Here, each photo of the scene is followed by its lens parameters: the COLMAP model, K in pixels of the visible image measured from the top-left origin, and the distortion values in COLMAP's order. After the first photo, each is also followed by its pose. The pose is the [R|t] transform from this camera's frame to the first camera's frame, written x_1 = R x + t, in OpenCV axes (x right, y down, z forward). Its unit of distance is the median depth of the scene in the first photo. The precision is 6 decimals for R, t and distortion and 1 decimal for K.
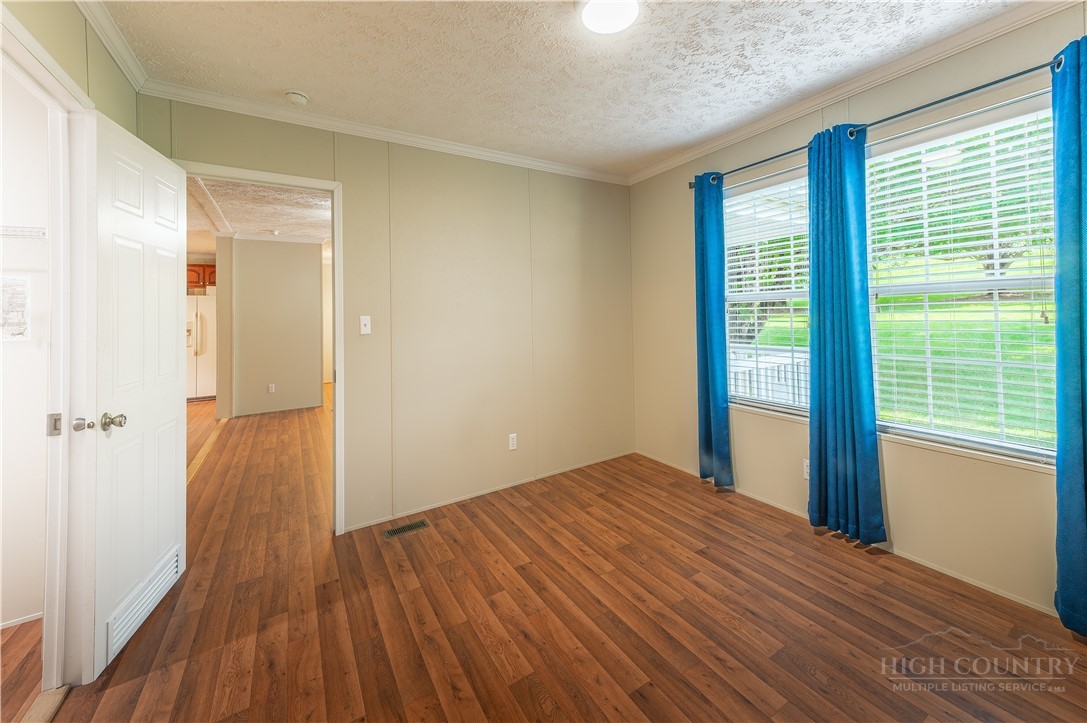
lens RADIAL K [[414.7, 0, 543.9], [0, 414.7, 313.9], [0, 0, 1]] dist [0.019023, -0.000586]
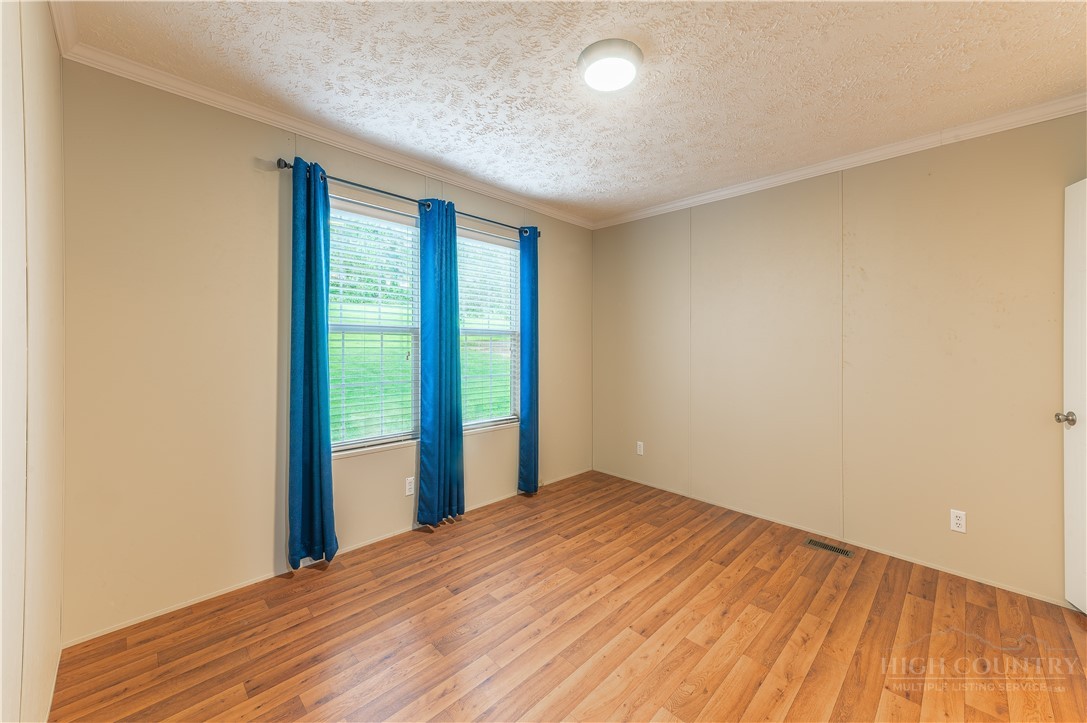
lens RADIAL K [[414.7, 0, 553.7], [0, 414.7, 359.5], [0, 0, 1]] dist [0.019023, -0.000586]
pose [[-0.232961, -0.015626, 0.972361, -0.665585], [0.002558, 0.999858, 0.016681, 0.014573], [-0.972483, 0.006373, -0.232887, 1.077407]]
